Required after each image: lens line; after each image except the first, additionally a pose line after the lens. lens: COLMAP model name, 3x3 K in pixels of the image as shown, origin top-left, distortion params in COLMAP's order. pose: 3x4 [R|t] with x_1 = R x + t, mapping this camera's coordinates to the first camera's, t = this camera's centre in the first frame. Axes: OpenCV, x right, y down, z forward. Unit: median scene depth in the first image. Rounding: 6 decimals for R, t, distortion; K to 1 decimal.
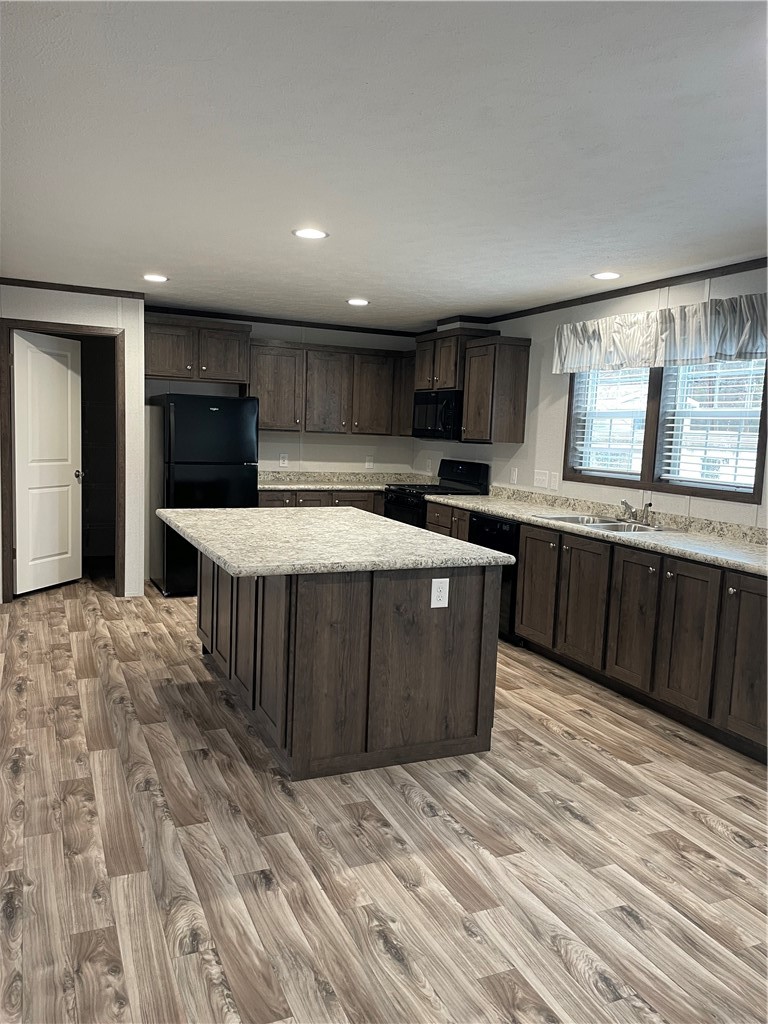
lens RADIAL K [[764.3, 0, 373.4], [0, 764.3, 509.5], [0, 0, 1]] dist [0.114635, -0.155935]
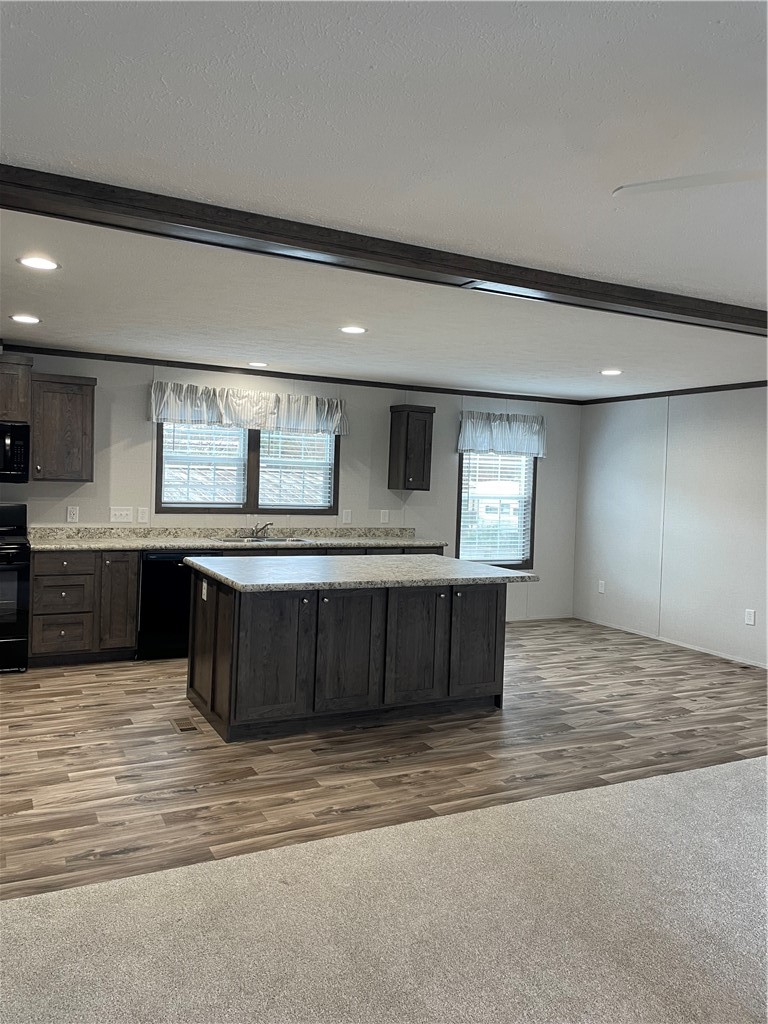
lens RADIAL K [[764.3, 0, 373.4], [0, 764.3, 509.5], [0, 0, 1]] dist [0.114635, -0.155935]
pose [[-0.047478, -0.079986, 0.995665, -1.080535], [0.071030, 0.993995, 0.083239, -0.137721], [-0.996344, 0.074674, -0.041512, 0.849181]]
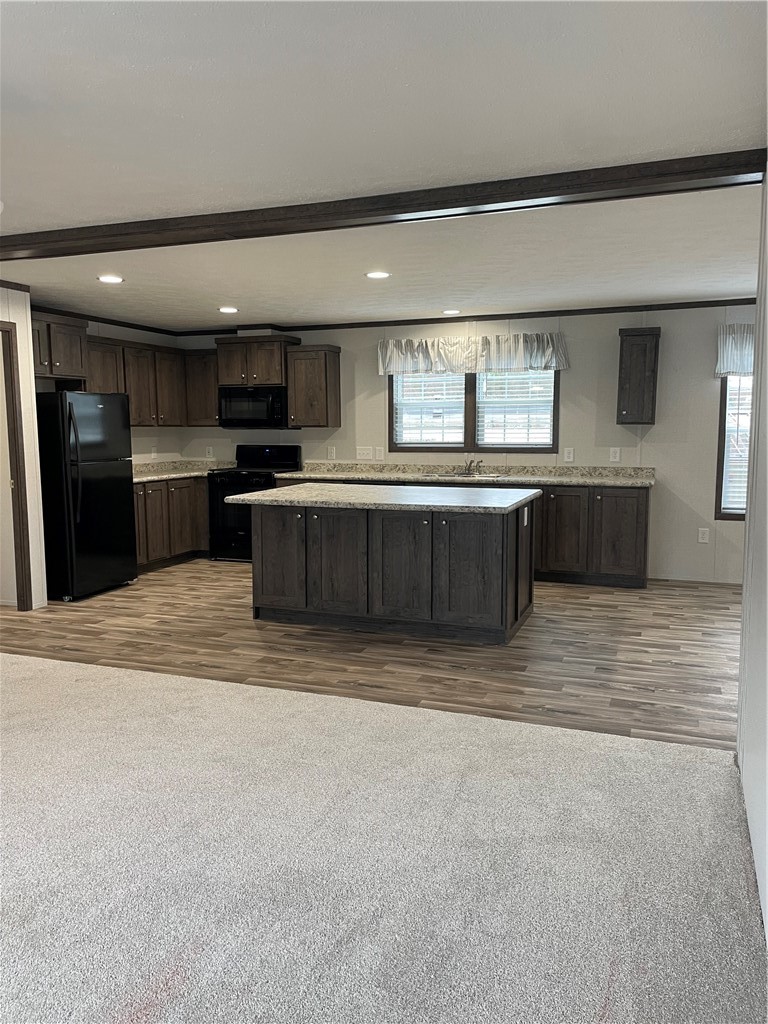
lens RADIAL K [[764.3, 0, 373.4], [0, 764.3, 509.5], [0, 0, 1]] dist [0.114635, -0.155935]
pose [[0.705902, -0.118525, 0.698322, -0.875030], [0.106810, 0.992439, 0.060475, -0.026014], [-0.700210, 0.031898, 0.713224, 0.050945]]
